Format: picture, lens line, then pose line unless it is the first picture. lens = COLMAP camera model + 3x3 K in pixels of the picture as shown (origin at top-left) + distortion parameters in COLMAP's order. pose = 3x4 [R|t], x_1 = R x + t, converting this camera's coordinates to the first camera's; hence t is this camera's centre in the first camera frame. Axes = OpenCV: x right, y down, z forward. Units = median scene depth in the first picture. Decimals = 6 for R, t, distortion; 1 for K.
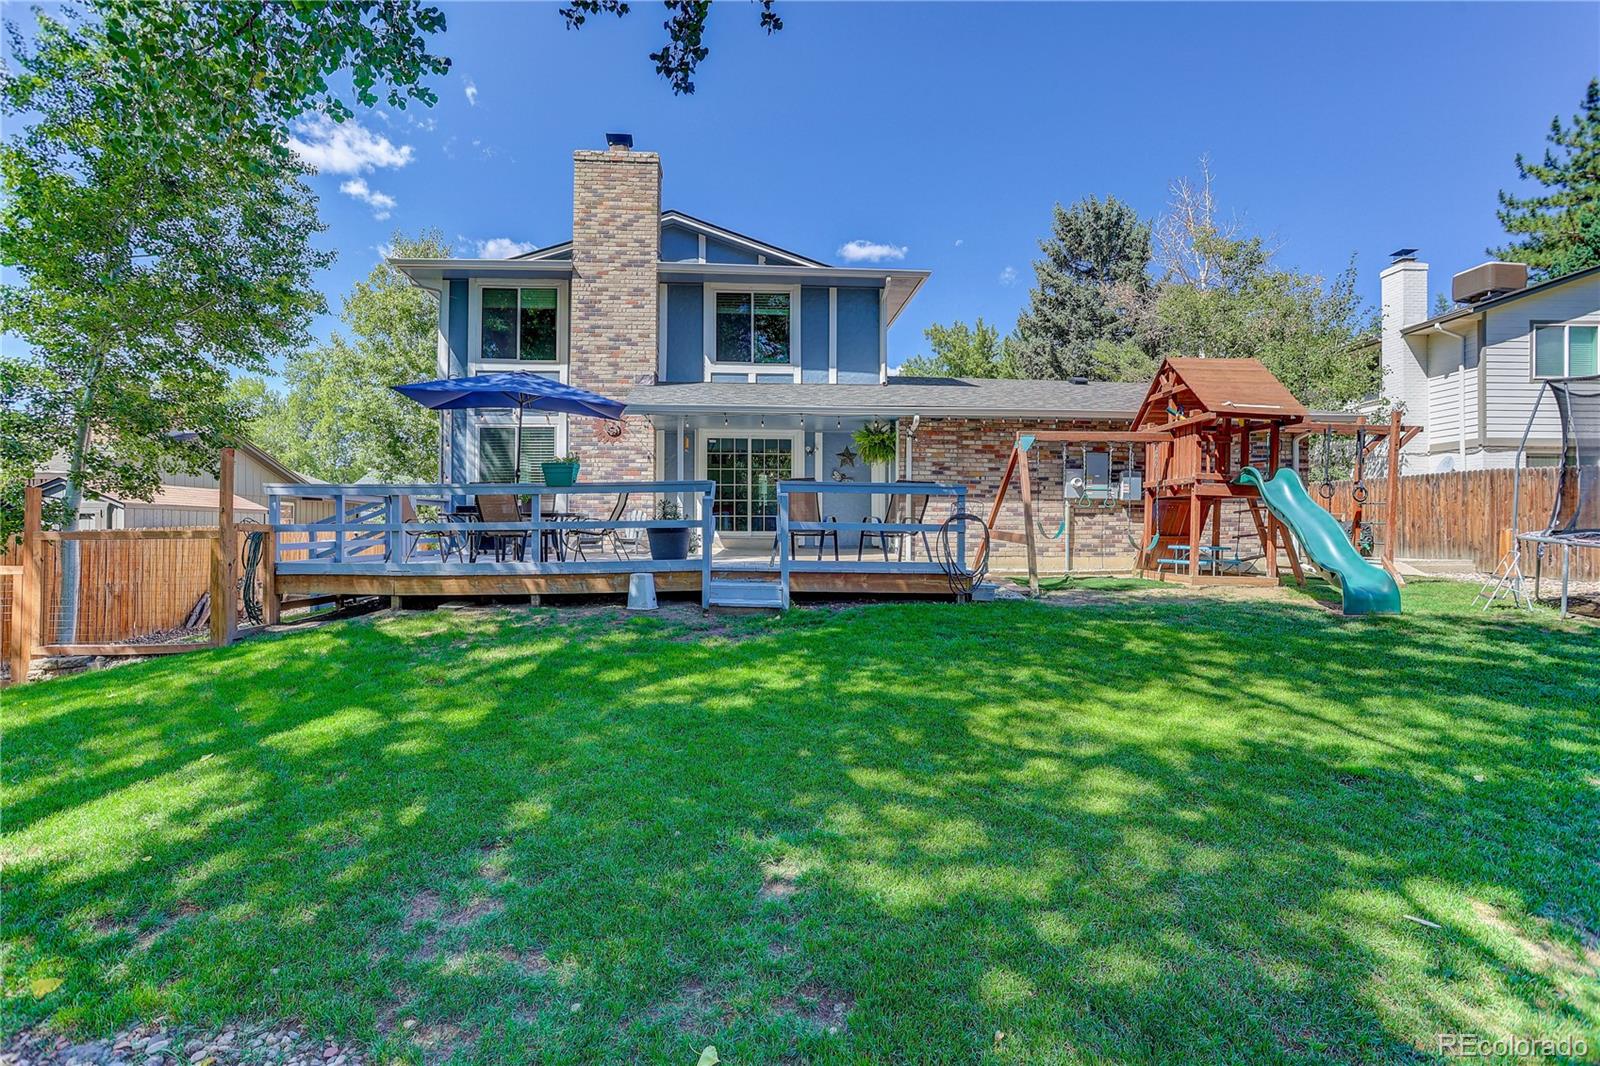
lens RADIAL K [[744.1, 0, 794.8], [0, 744.1, 532.3], [0, 0, 1]] dist [-0.006011, -0.000057]
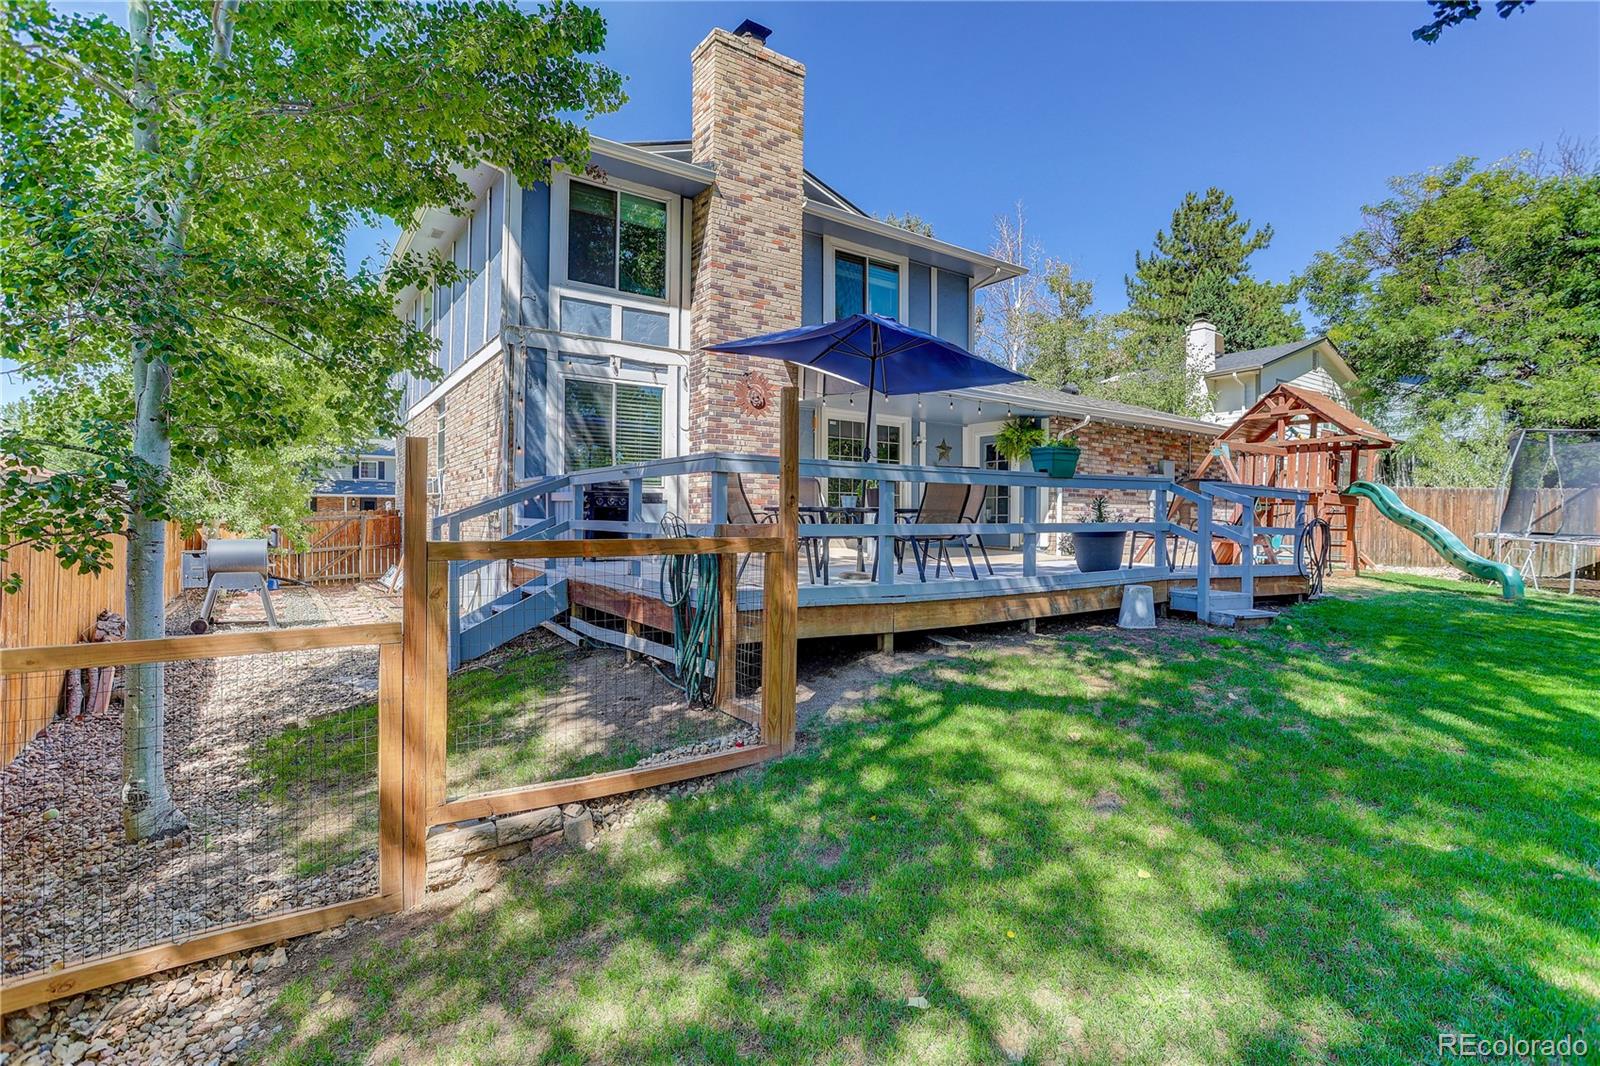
lens RADIAL K [[744.1, 0, 798.4], [0, 744.1, 526.8], [0, 0, 1]] dist [-0.006011, -0.000057]
pose [[0.864327, 0.005119, 0.502905, -0.601671], [-0.008848, 0.999948, 0.005028, -0.007488], [-0.502853, -0.008795, 0.864327, 0.295325]]
